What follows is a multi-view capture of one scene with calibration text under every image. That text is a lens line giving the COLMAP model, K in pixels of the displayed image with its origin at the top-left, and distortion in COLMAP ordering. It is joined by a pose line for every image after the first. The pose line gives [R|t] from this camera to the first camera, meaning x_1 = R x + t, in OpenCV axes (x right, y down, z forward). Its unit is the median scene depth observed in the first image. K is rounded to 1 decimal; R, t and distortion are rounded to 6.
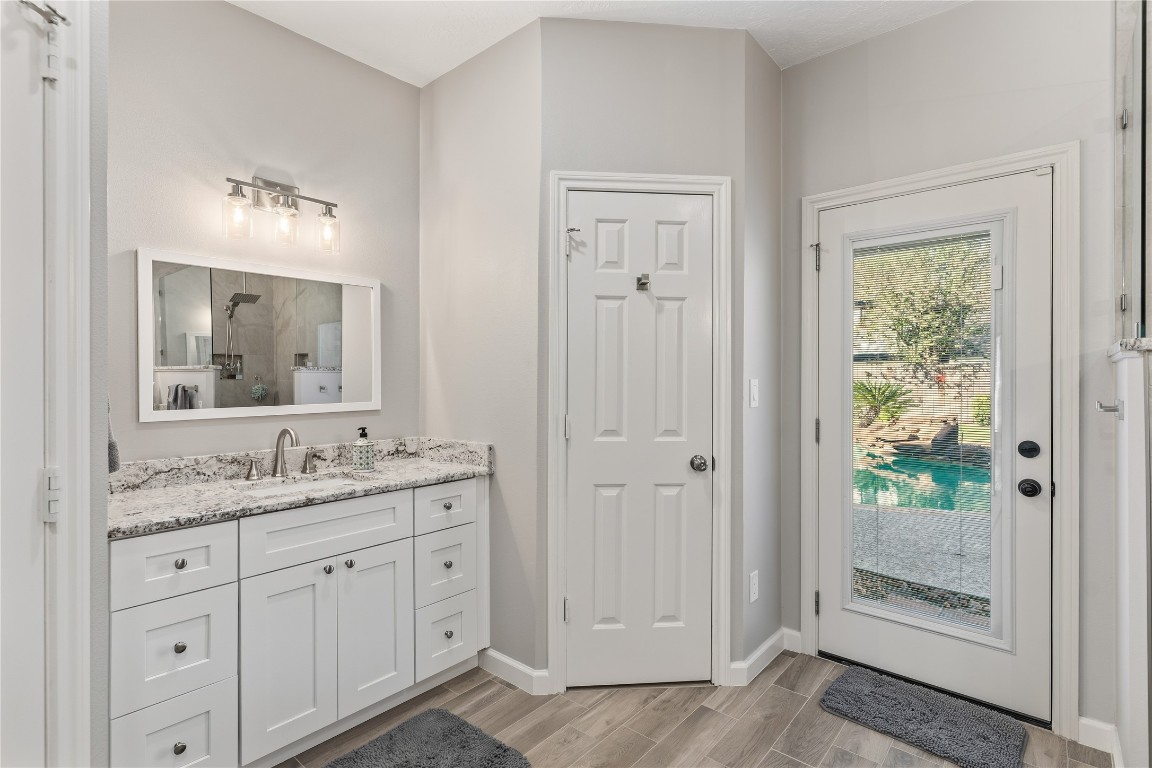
lens RADIAL K [[555.6, 0, 578.3], [0, 555.6, 379.1], [0, 0, 1]] dist [-0.005201, 0.000984]
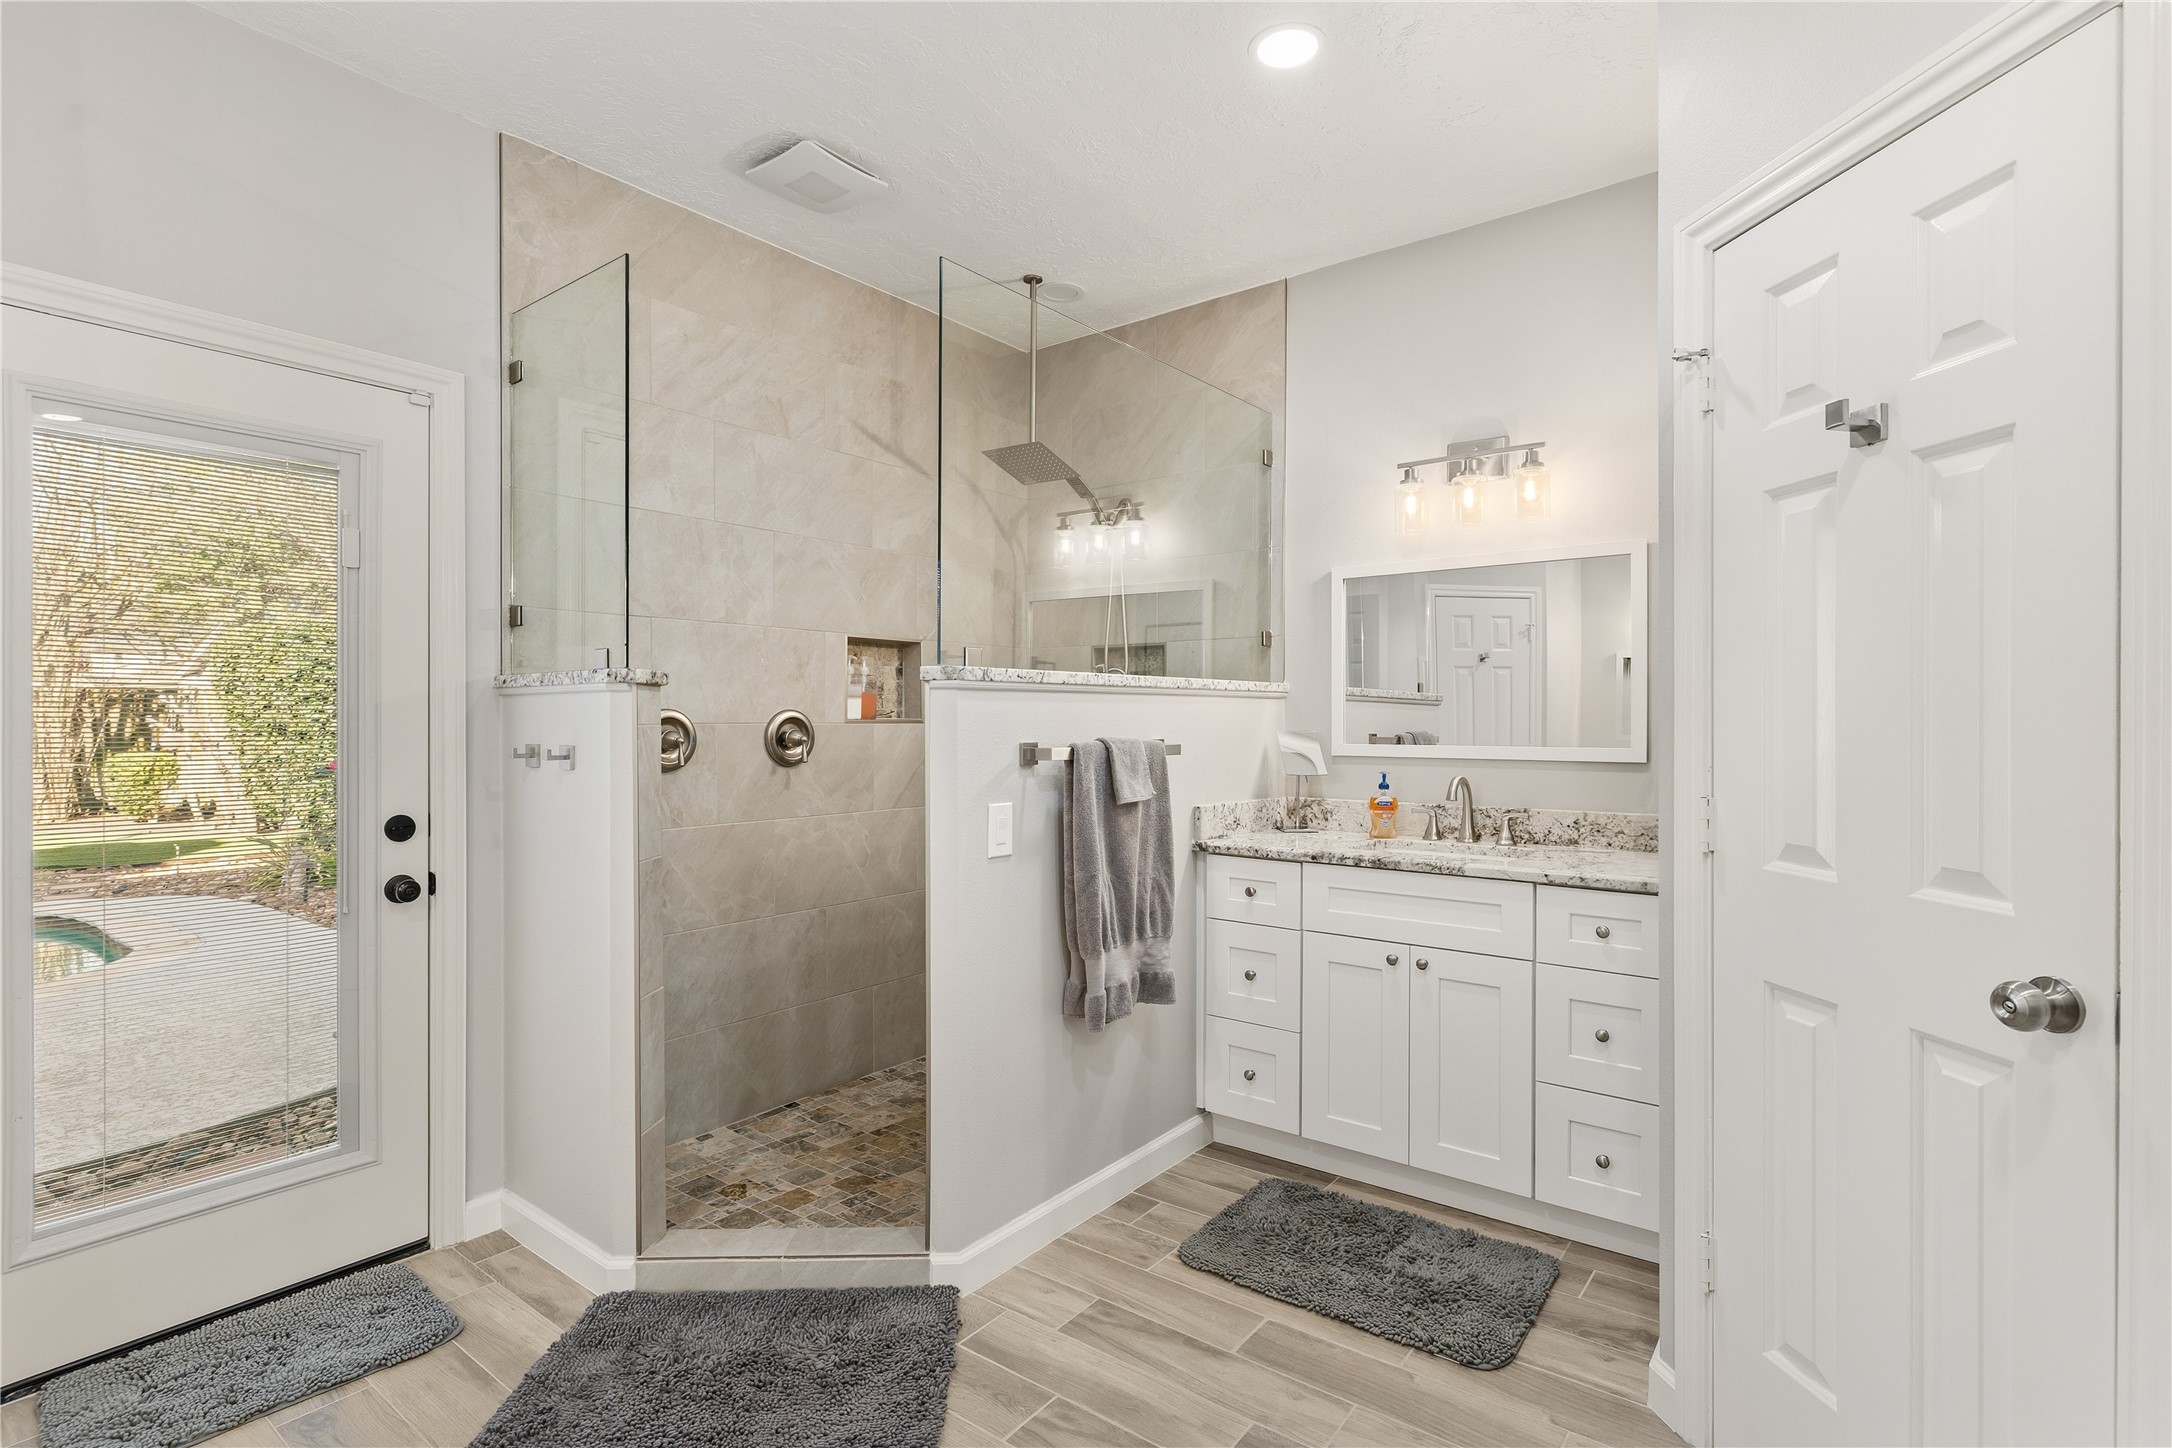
lens RADIAL K [[1047.6, 0, 1090.0], [0, 1047.6, 719.9], [0, 0, 1]] dist [-0.005201, 0.000984]
pose [[-0.065792, -0.005691, 0.997817, -0.441921], [0.003708, 0.999975, 0.005948, -0.002236], [-0.997826, 0.004091, -0.065769, 0.292282]]
